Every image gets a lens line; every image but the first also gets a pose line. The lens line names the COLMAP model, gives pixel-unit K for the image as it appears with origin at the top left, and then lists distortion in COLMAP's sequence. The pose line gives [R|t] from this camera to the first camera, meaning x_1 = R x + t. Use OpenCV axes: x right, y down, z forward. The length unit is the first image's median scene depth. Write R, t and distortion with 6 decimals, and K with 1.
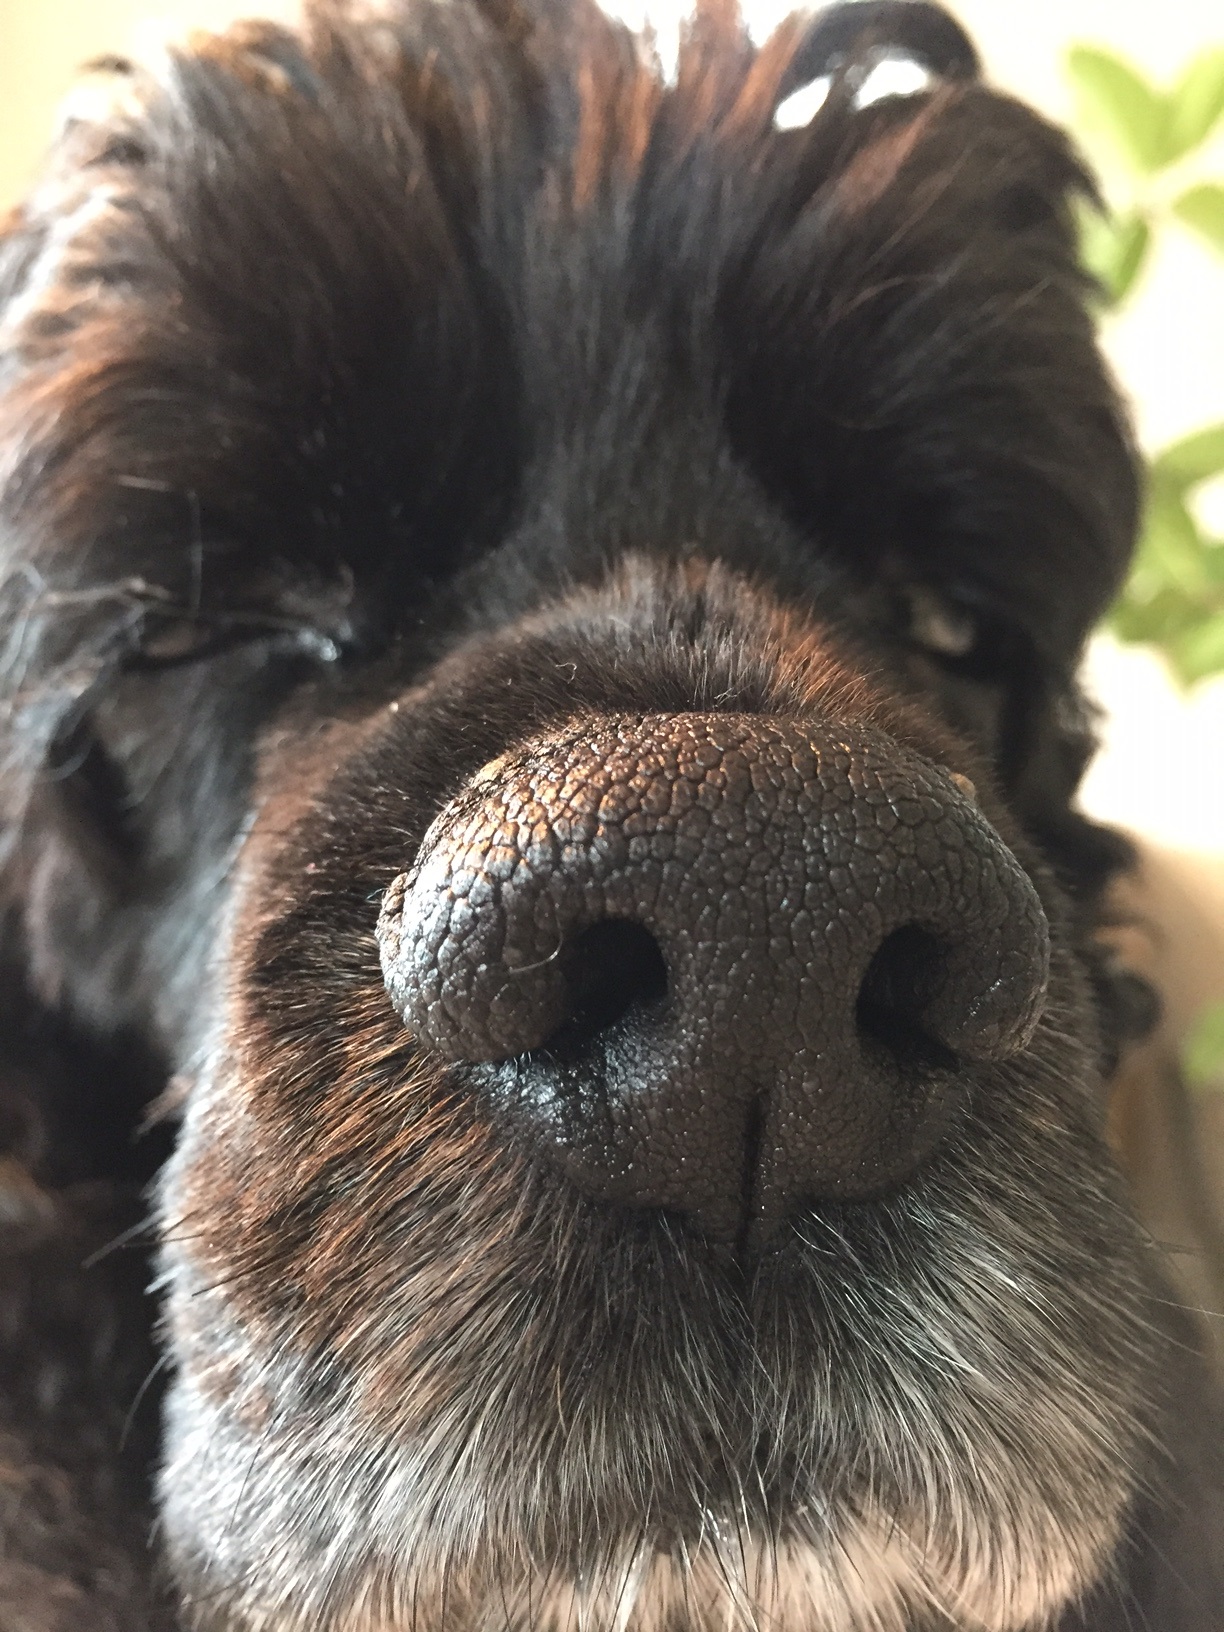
lens RADIAL K [[1370.8, 0, 614.0], [0, 1370.8, 818.4], [0, 0, 1]] dist [0.017819, 0.004278]
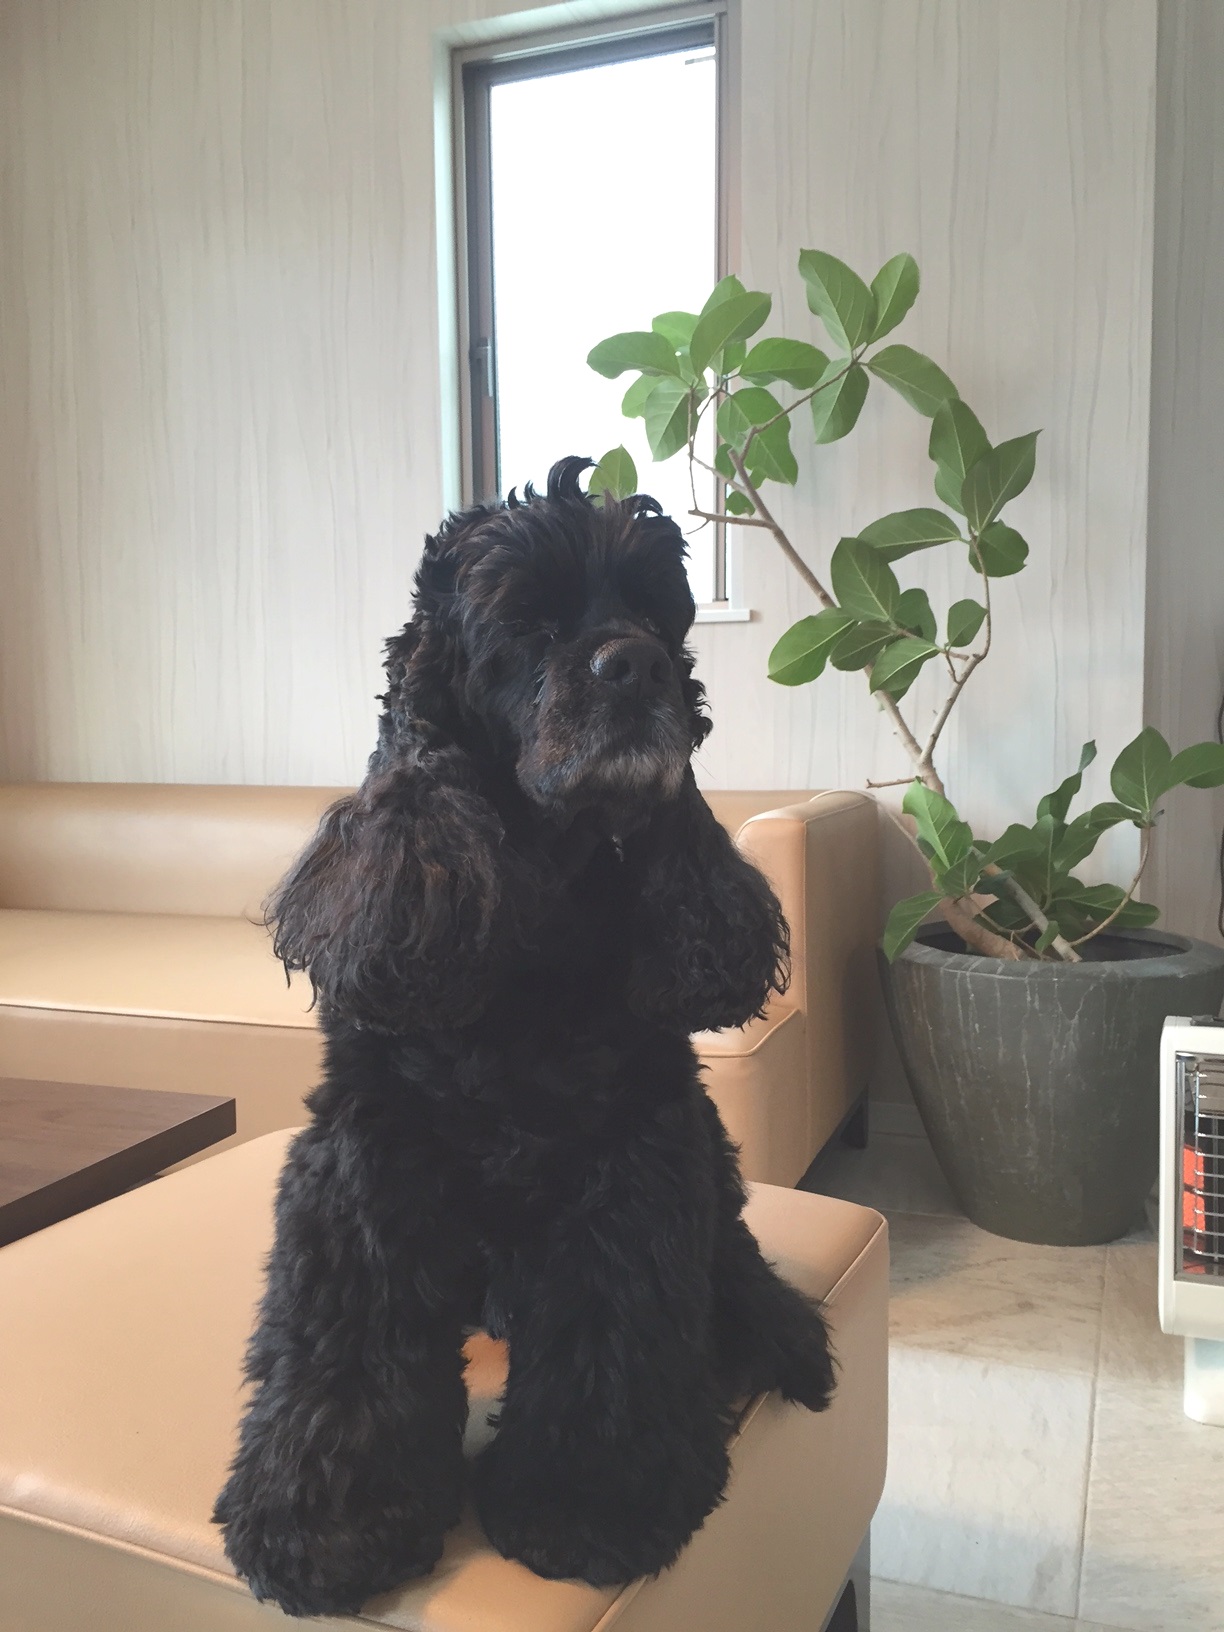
lens RADIAL K [[1370.8, 0, 612.1], [0, 1370.8, 813.4], [0, 0, 1]] dist [0.017819, 0.004278]
pose [[0.977099, -0.025529, 0.211250, -1.544537], [0.028854, 0.999503, -0.012674, 0.916173], [-0.210822, 0.018480, 0.977350, -5.962626]]
